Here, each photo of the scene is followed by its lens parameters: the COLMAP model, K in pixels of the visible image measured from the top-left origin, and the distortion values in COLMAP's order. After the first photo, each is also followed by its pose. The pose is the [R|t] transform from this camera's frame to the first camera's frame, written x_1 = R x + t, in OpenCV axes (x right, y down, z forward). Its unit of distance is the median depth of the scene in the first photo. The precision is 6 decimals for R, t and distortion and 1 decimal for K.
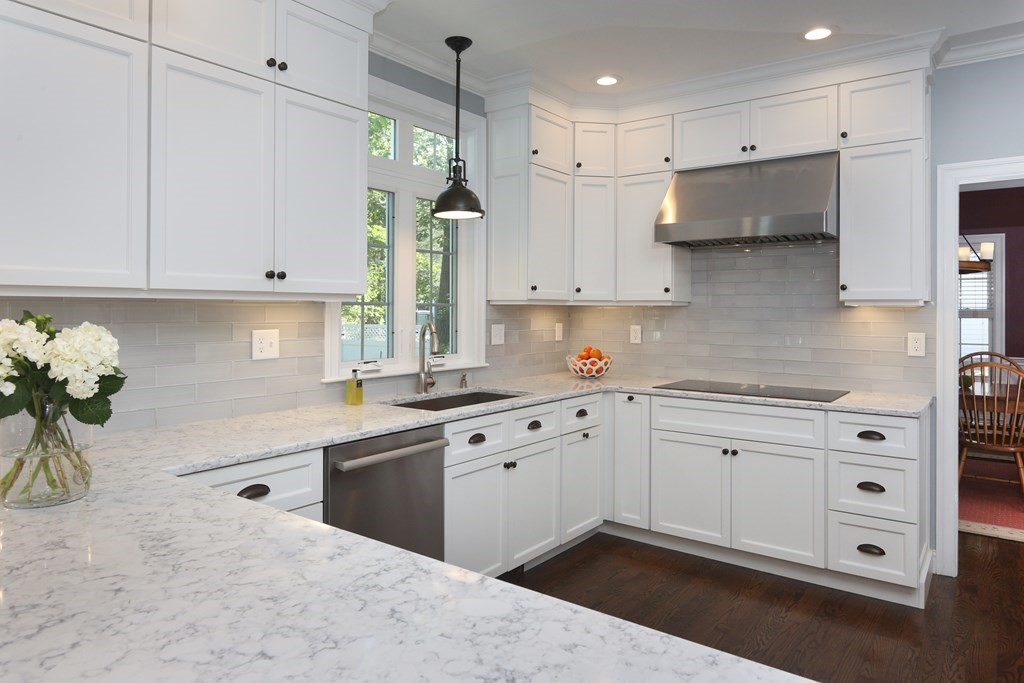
lens RADIAL K [[654.0, 0, 522.6], [0, 654.0, 315.9], [0, 0, 1]] dist [0.009255, 0.005734]
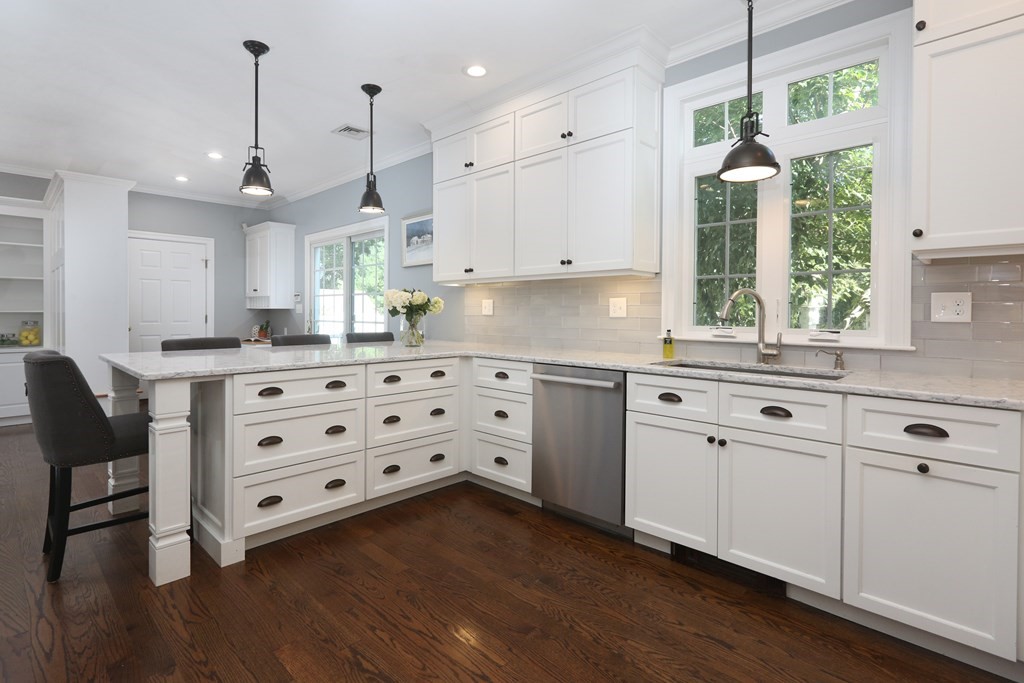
lens RADIAL K [[485.7, 0, 485.9], [0, 485.7, 319.6], [0, 0, 1]] dist [0.004411, 0.000387]
pose [[-0.144315, 0.011141, -0.989469, 0.602989], [-0.016499, 0.999771, 0.013663, 0.047889], [0.989394, 0.018297, -0.144098, 0.676839]]
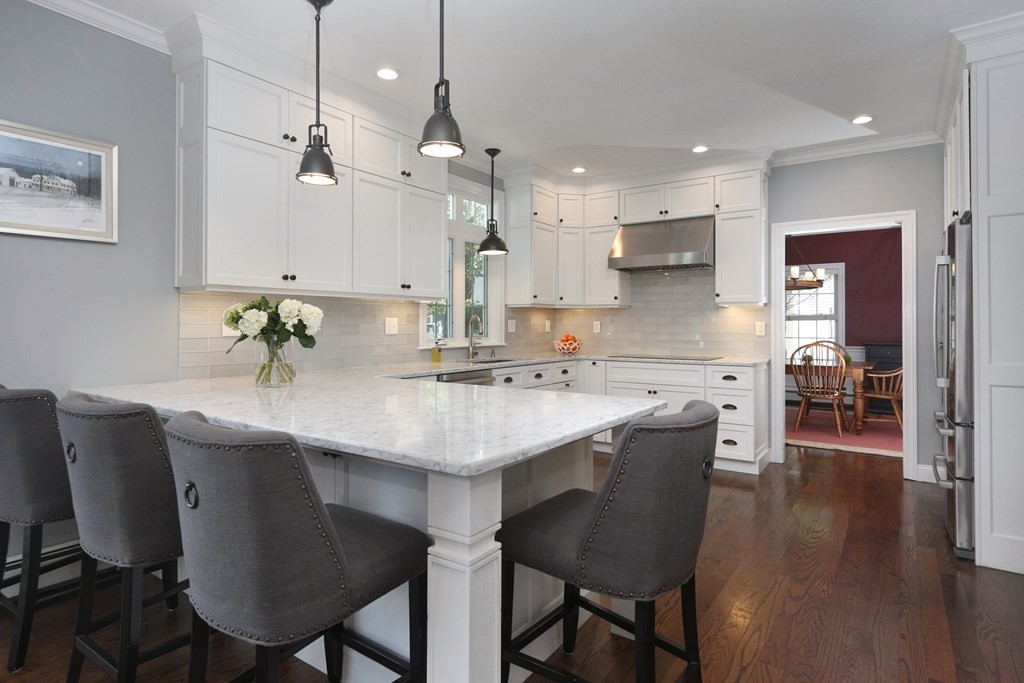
lens RADIAL K [[551.5, 0, 517.9], [0, 551.5, 334.6], [0, 0, 1]] dist [-0.004100, 0.000322]
pose [[0.999502, -0.004474, 0.031231, -0.073769], [0.004265, 0.999968, 0.006767, 0.045699], [-0.031261, -0.006631, 0.999489, -0.404081]]
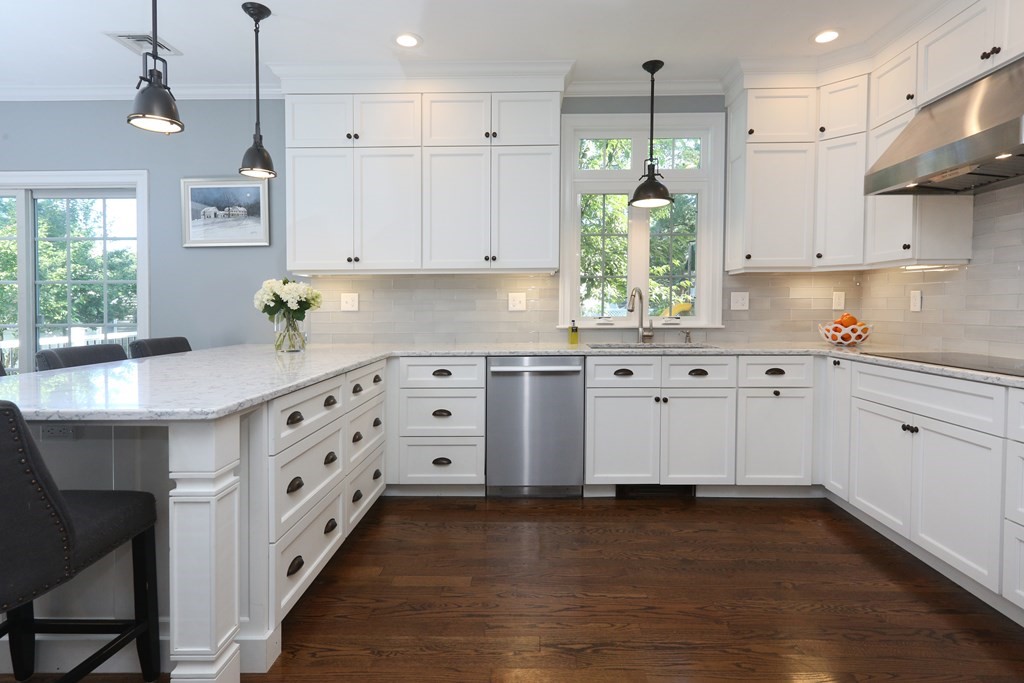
lens RADIAL K [[526.7, 0, 512.7], [0, 526.7, 326.6], [0, 0, 1]] dist [0.004258, 0.000403]
pose [[0.574620, 0.025923, -0.818010, 0.549869], [-0.001545, 0.999531, 0.030590, 0.051571], [0.818419, -0.016314, 0.574390, 0.172808]]
